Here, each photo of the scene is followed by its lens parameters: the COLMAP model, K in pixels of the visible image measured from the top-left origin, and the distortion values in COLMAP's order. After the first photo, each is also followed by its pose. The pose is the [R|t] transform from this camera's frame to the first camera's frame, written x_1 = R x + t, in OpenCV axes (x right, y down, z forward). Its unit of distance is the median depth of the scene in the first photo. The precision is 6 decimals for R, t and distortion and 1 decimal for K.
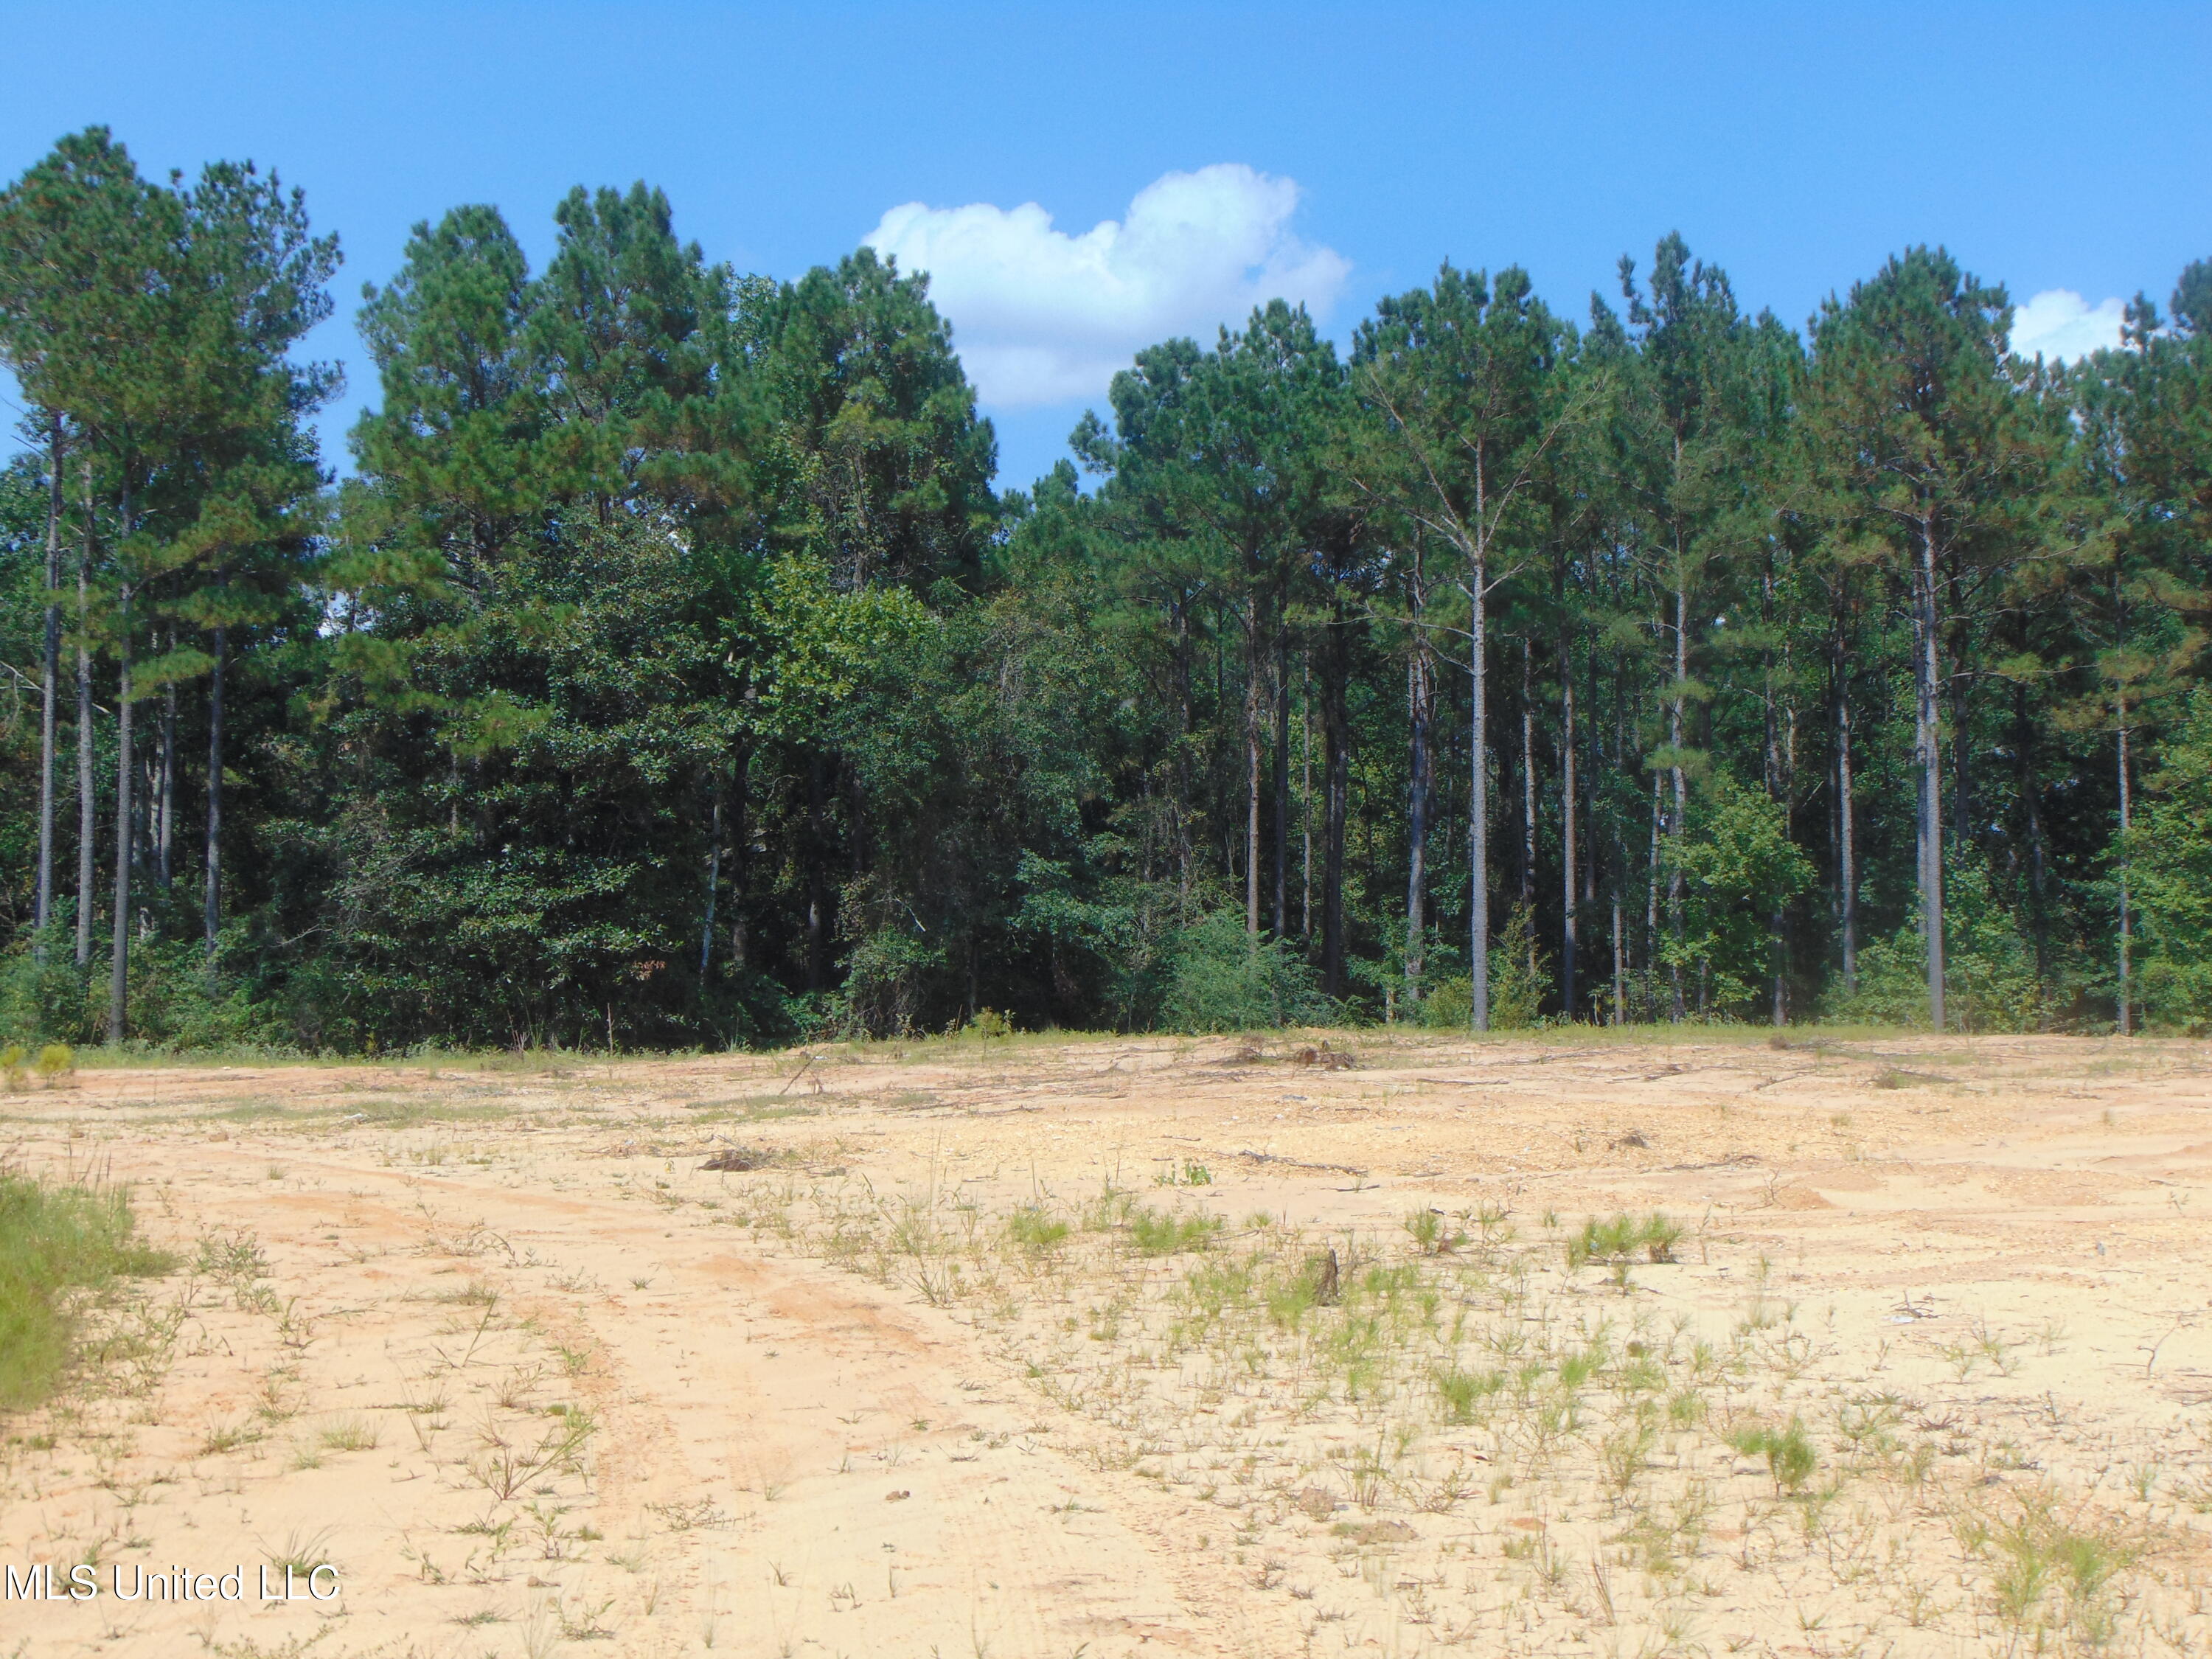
lens RADIAL K [[3292.7, 0, 1107.9], [0, 3292.7, 843.6], [0, 0, 1]] dist [0.044344, -0.071156]
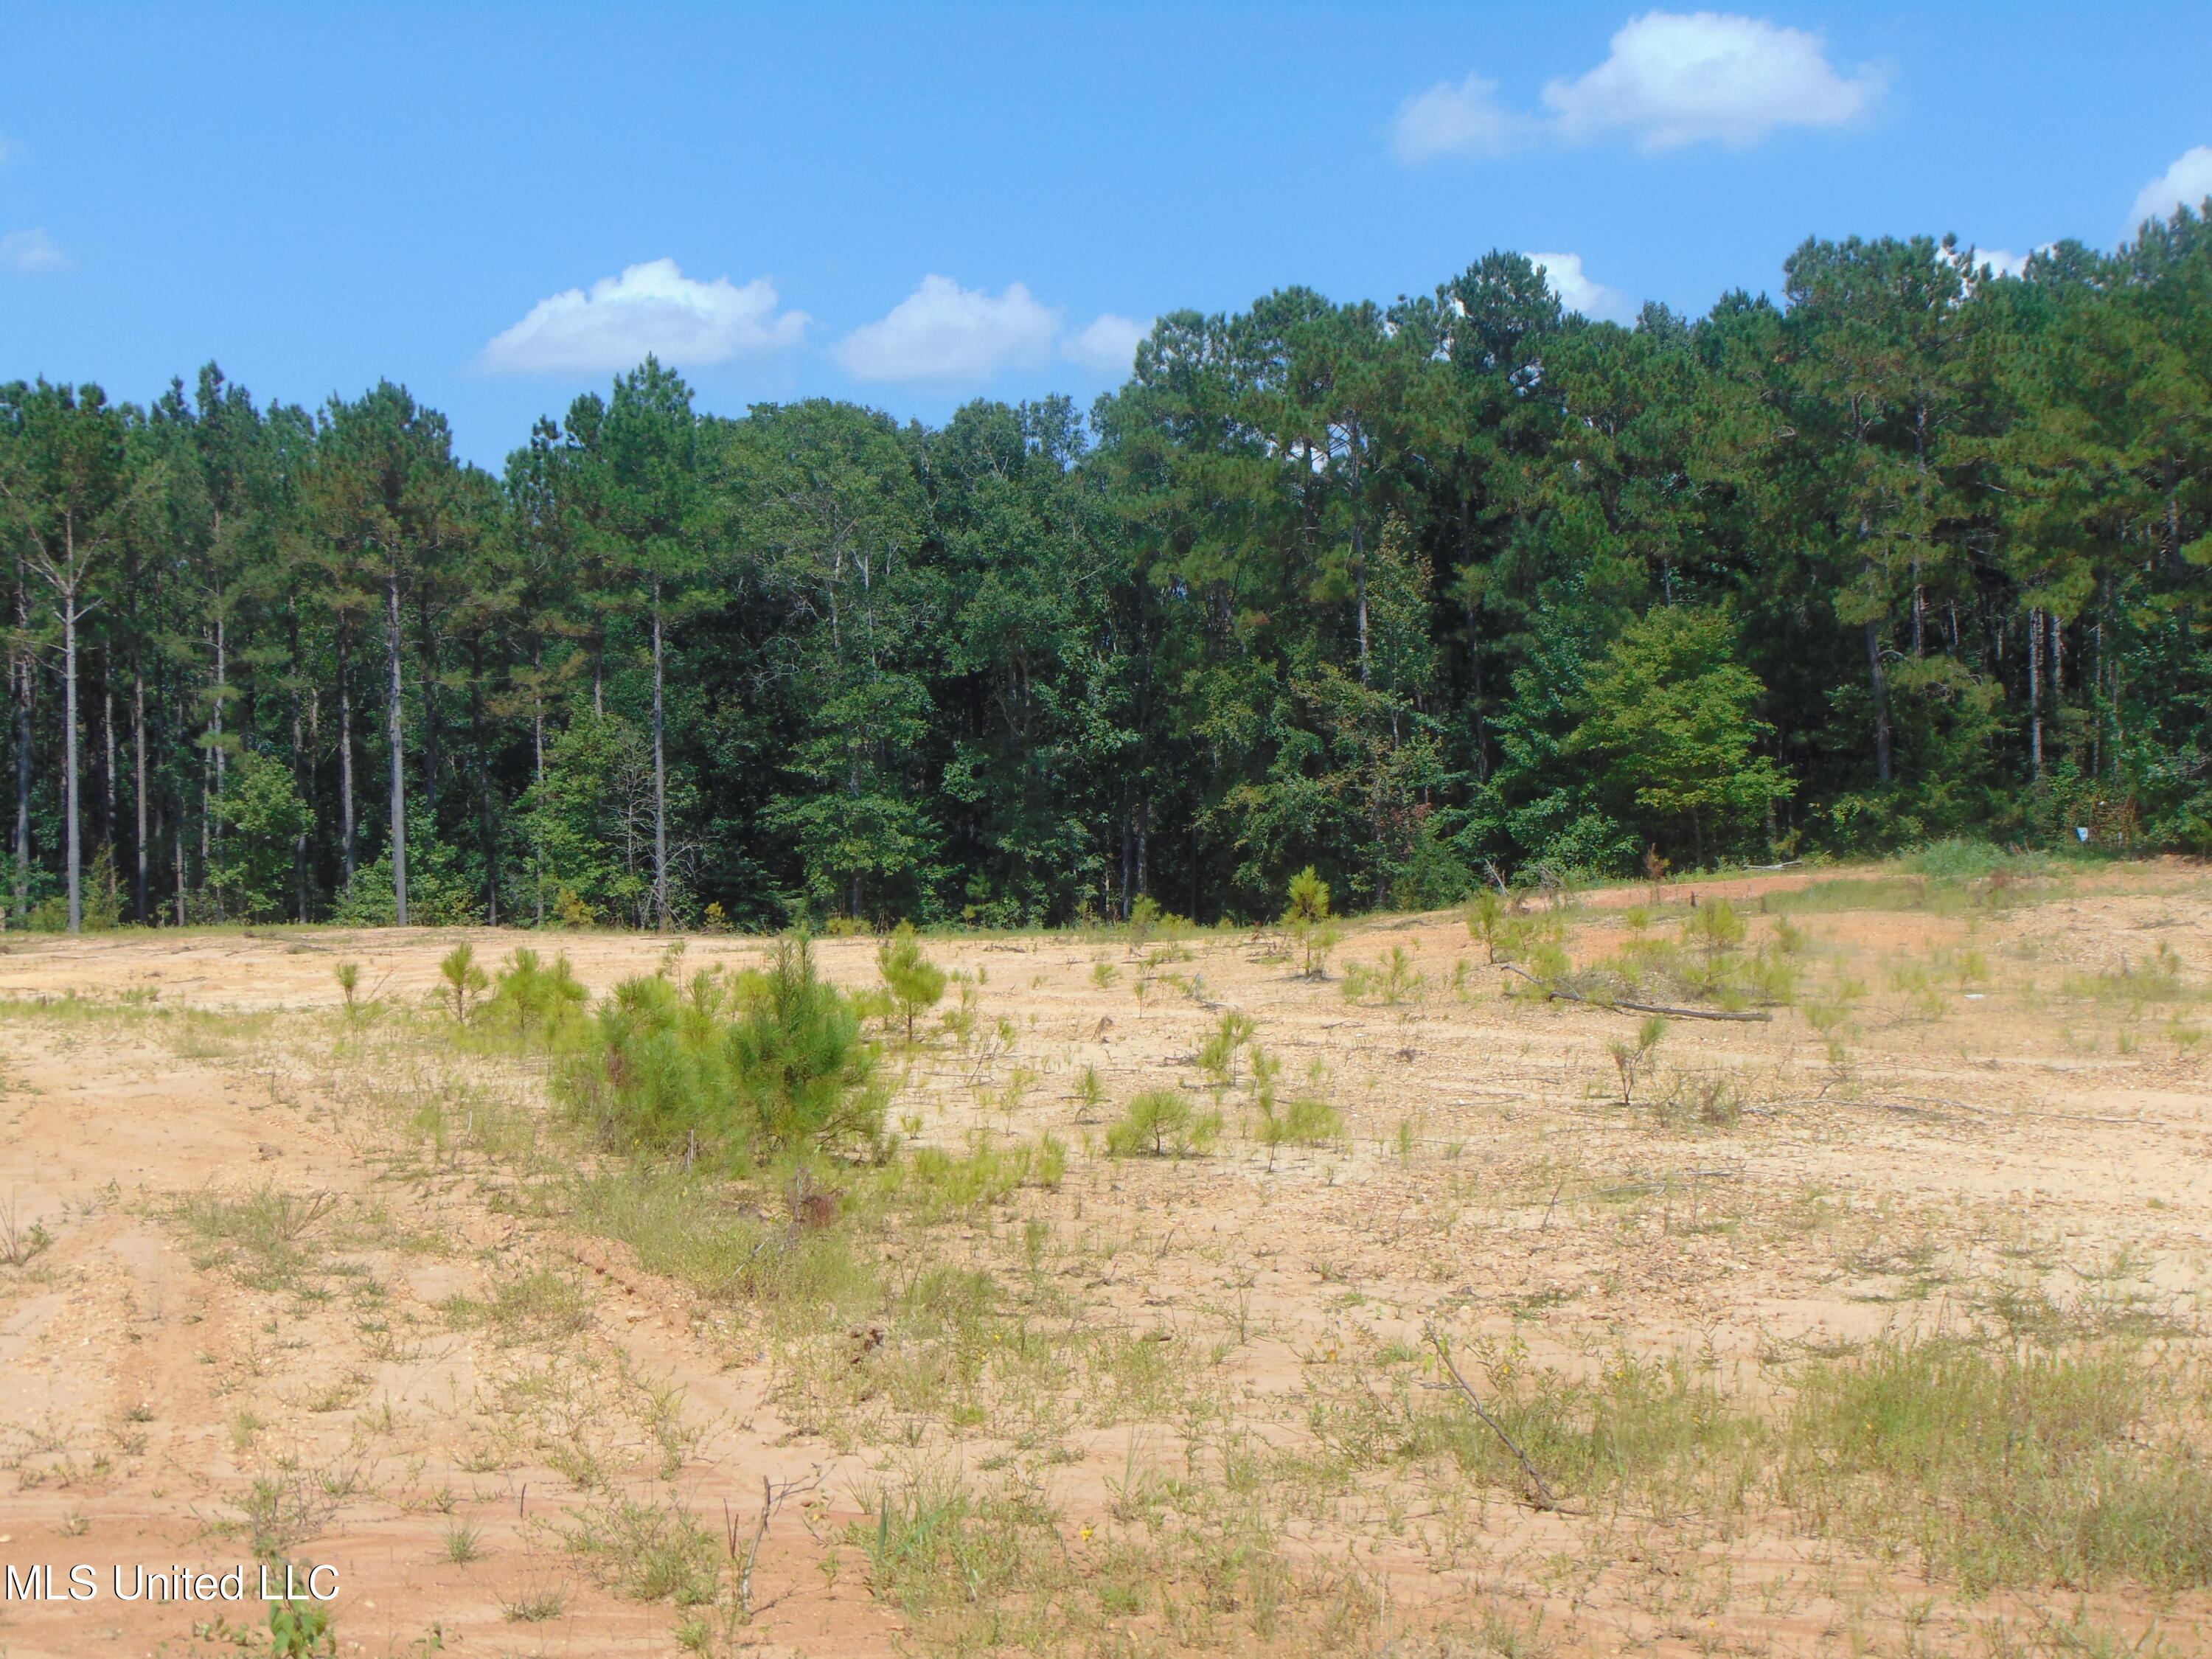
lens RADIAL K [[3292.7, 0, 1107.9], [0, 3292.7, 843.6], [0, 0, 1]] dist [0.044344, -0.071156]
pose [[0.913328, -0.013144, 0.407013, -0.054933], [0.001263, 0.999566, 0.029445, -0.022091], [-0.407223, -0.026378, 0.912948, -0.441250]]
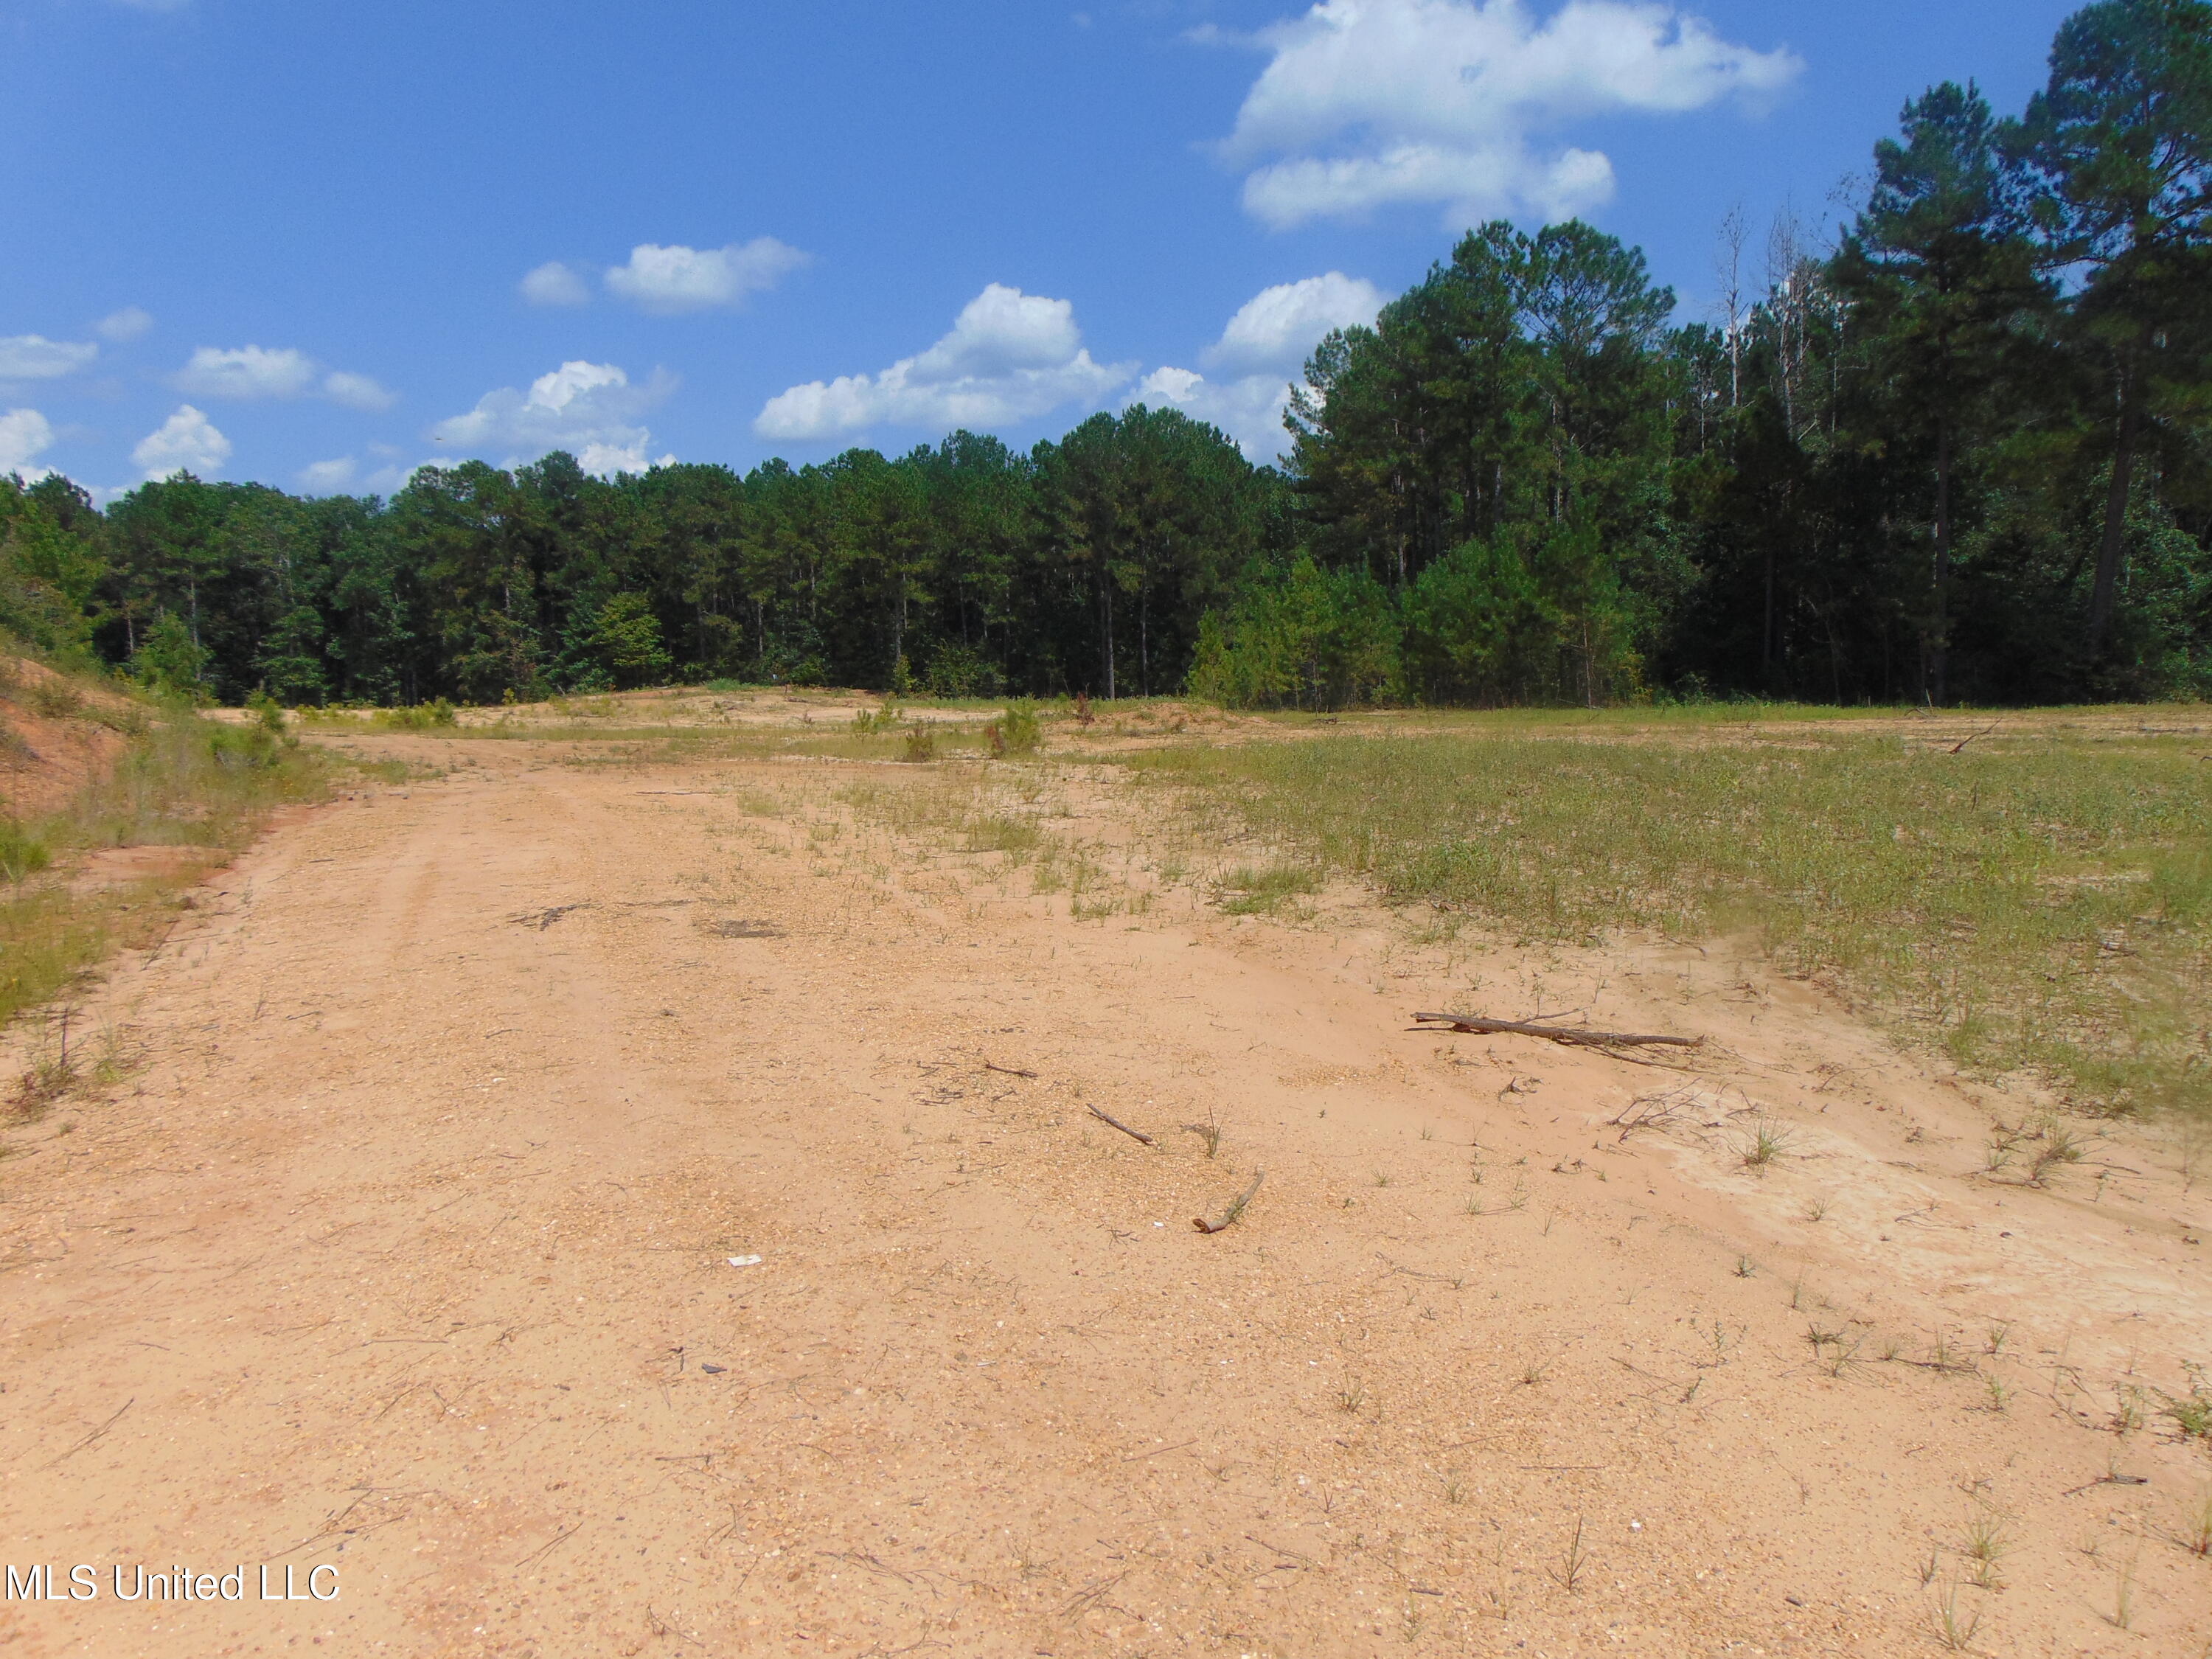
lens RADIAL K [[1626.5, 0, 1123.4], [0, 1626.5, 826.3], [0, 0, 1]] dist [-0.048127, 0.089505]
pose [[0.647522, -0.073361, 0.758507, -0.327106], [-0.023586, 0.992949, 0.116171, -0.042088], [-0.761682, -0.093113, 0.641226, -0.909337]]
